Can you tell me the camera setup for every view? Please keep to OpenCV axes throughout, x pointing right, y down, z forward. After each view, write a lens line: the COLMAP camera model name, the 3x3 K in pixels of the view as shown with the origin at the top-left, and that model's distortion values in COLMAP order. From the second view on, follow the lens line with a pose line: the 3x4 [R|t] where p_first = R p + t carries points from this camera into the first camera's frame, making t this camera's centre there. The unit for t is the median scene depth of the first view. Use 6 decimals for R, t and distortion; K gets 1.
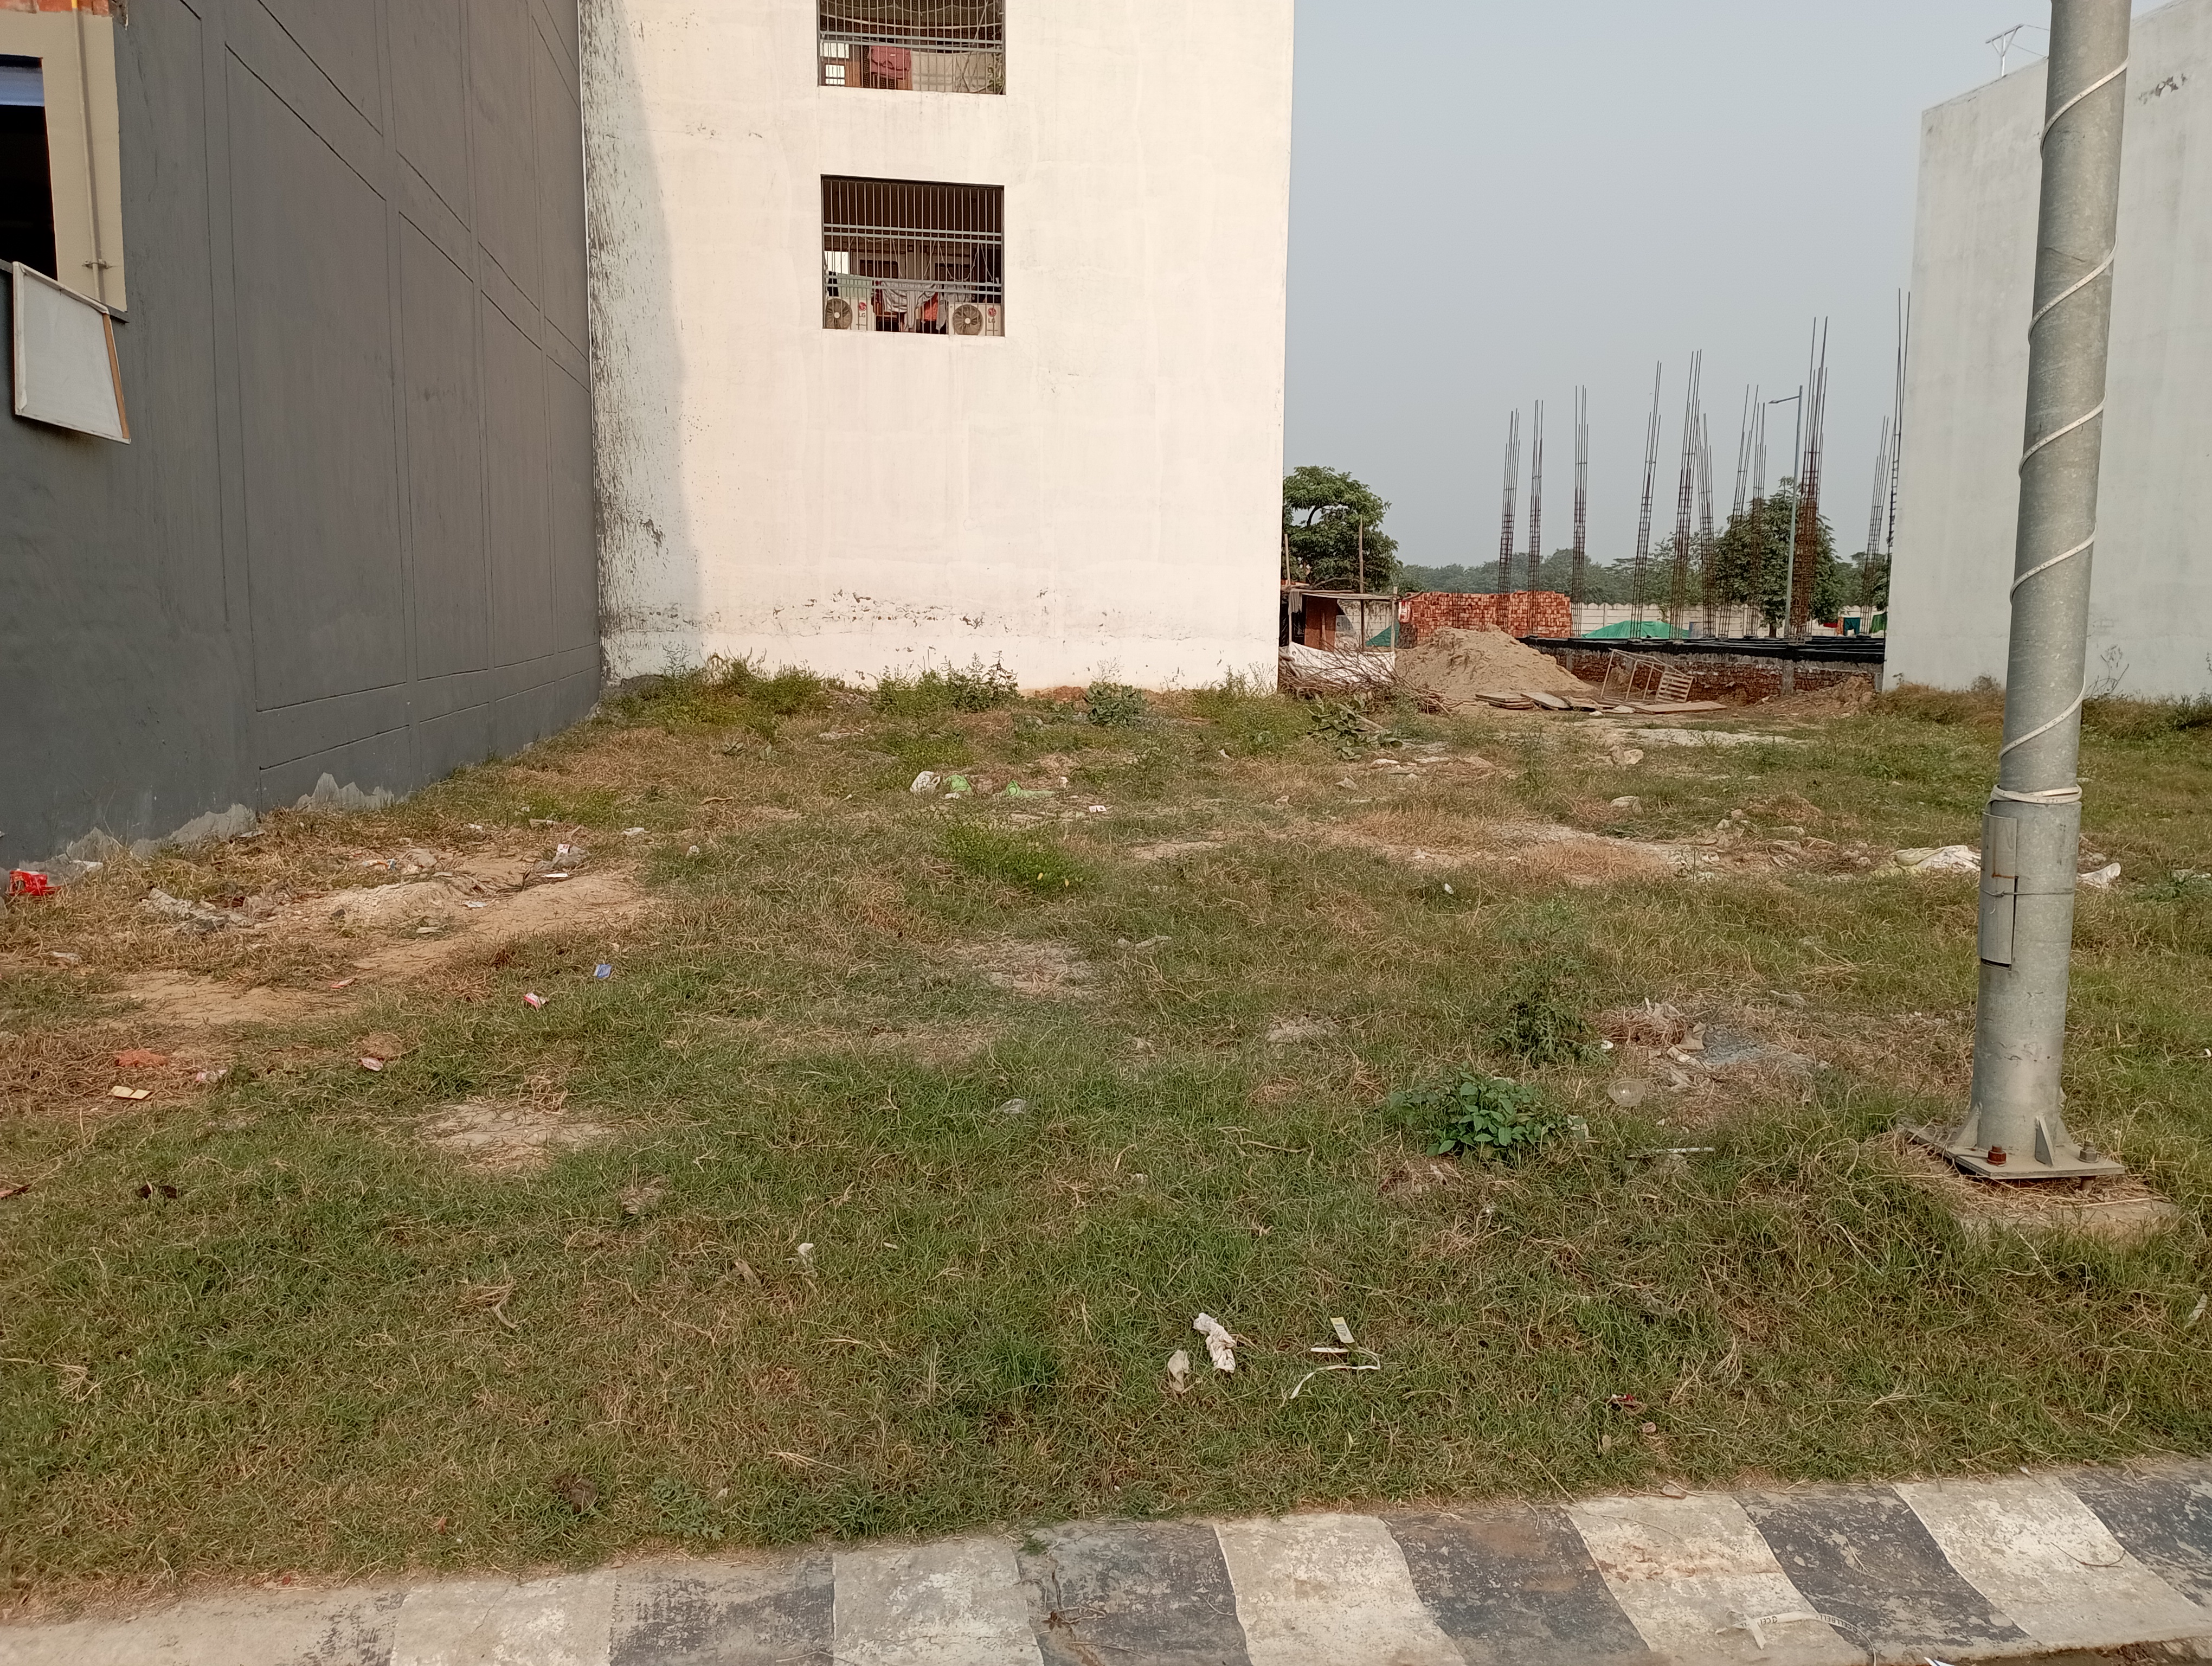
lens RADIAL K [[1895.0, 0, 1092.9], [0, 1895.0, 799.3], [0, 0, 1]] dist [0.102674, -0.140593]
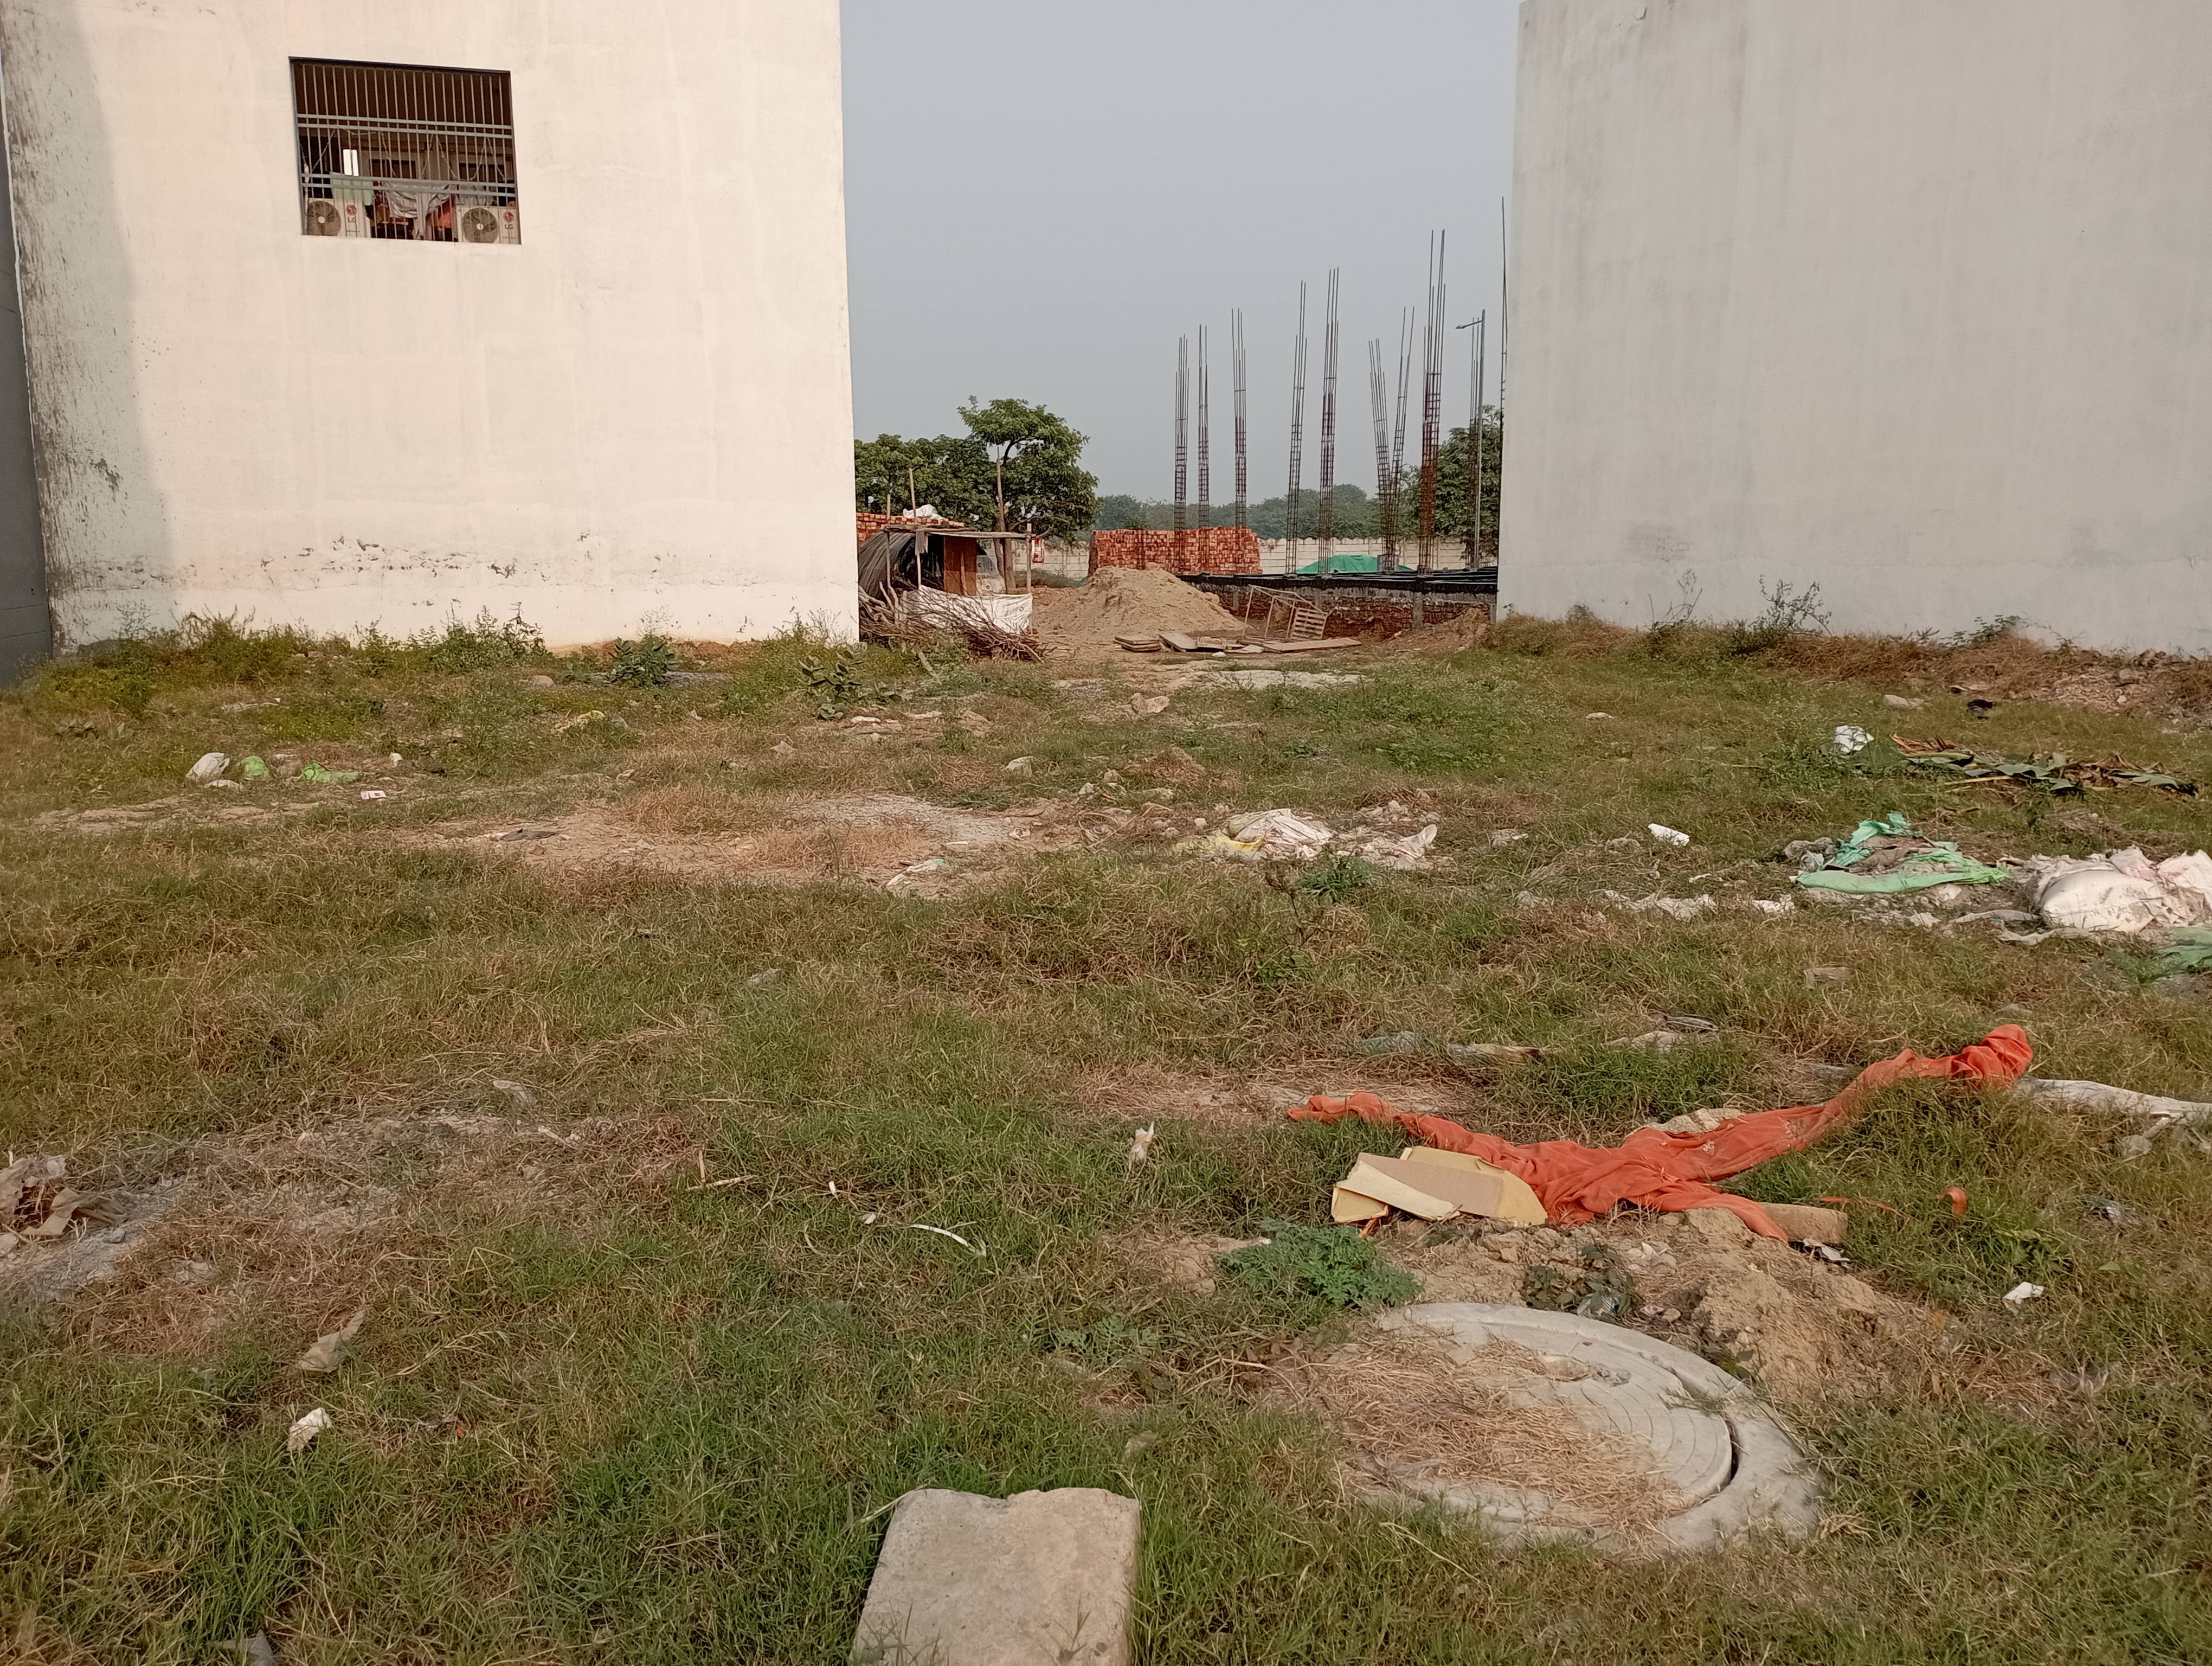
lens RADIAL K [[1895.0, 0, 1146.3], [0, 1895.0, 825.6], [0, 0, 1]] dist [0.102674, -0.140593]
pose [[0.991523, -0.040980, 0.123303, 0.120102], [0.035664, 0.998349, 0.045017, -0.003845], [-0.124944, -0.040238, 0.991347, 0.069712]]
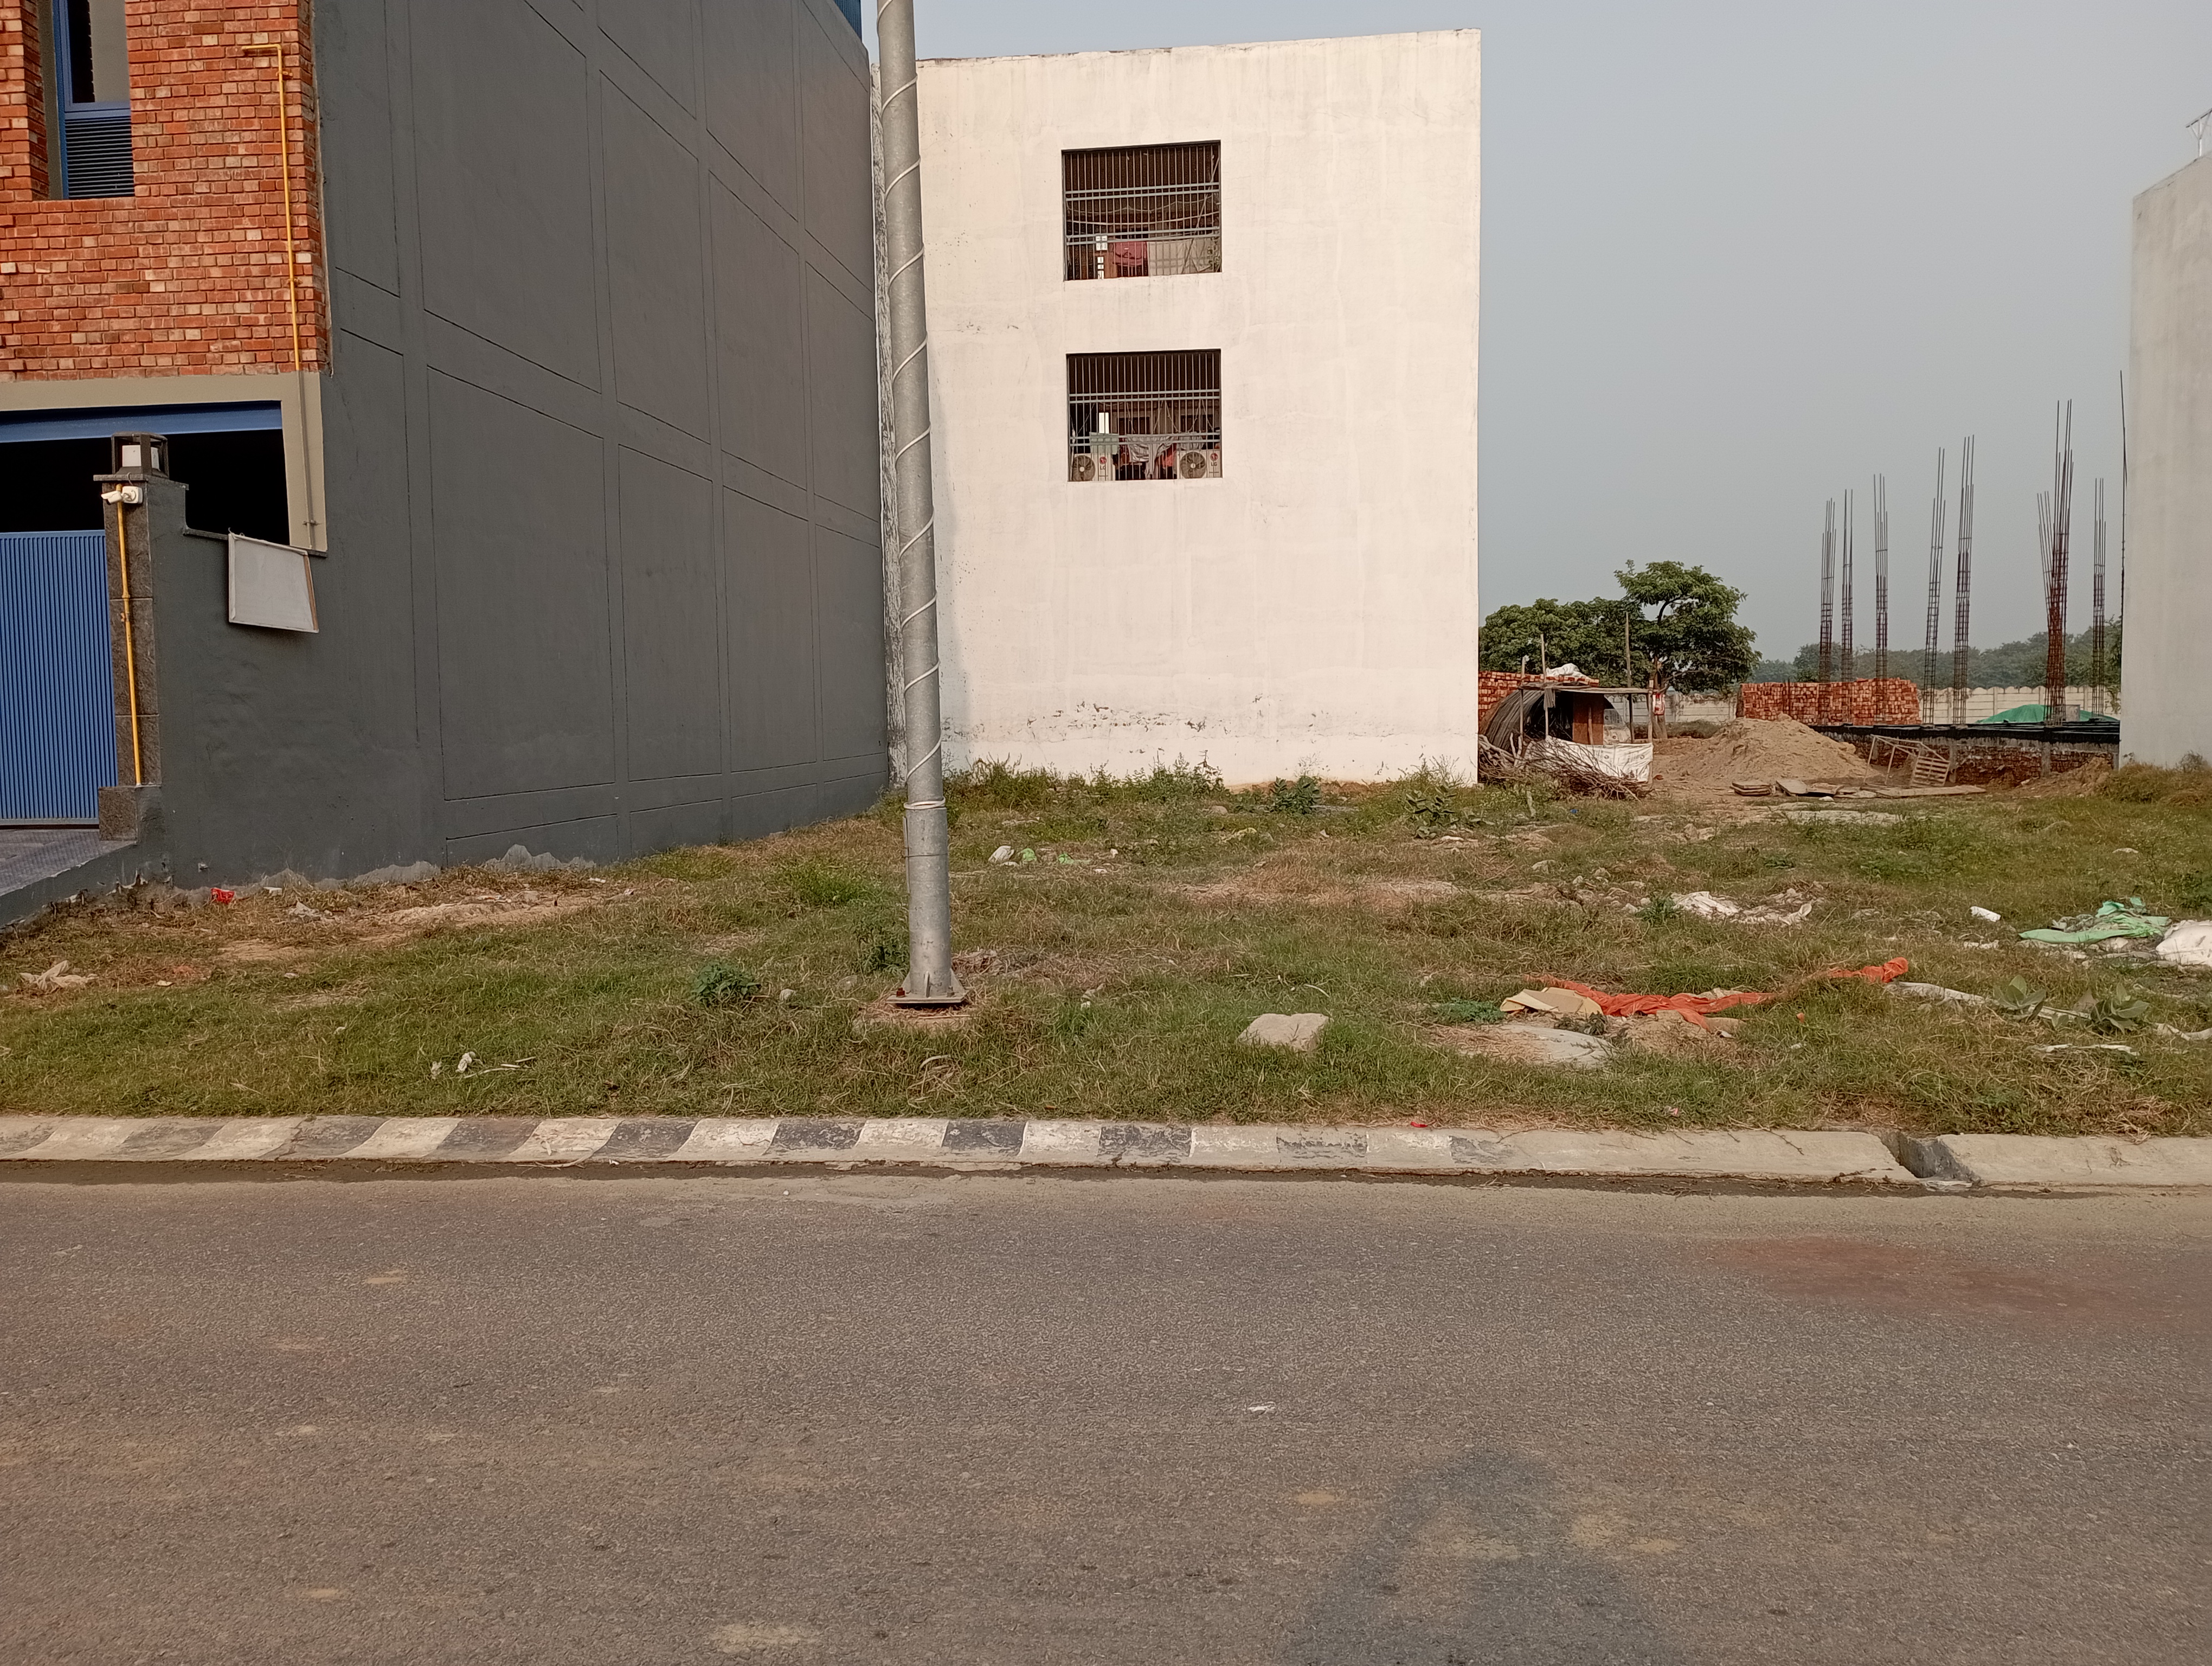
lens RADIAL K [[1895.0, 0, 1039.3], [0, 1895.0, 781.5], [0, 0, 1]] dist [0.102674, -0.140593]
pose [[0.959945, -0.019237, -0.279526, 0.164345], [0.000922, 0.997852, -0.065505, 0.014388], [0.280186, 0.062624, 0.957901, -0.114103]]
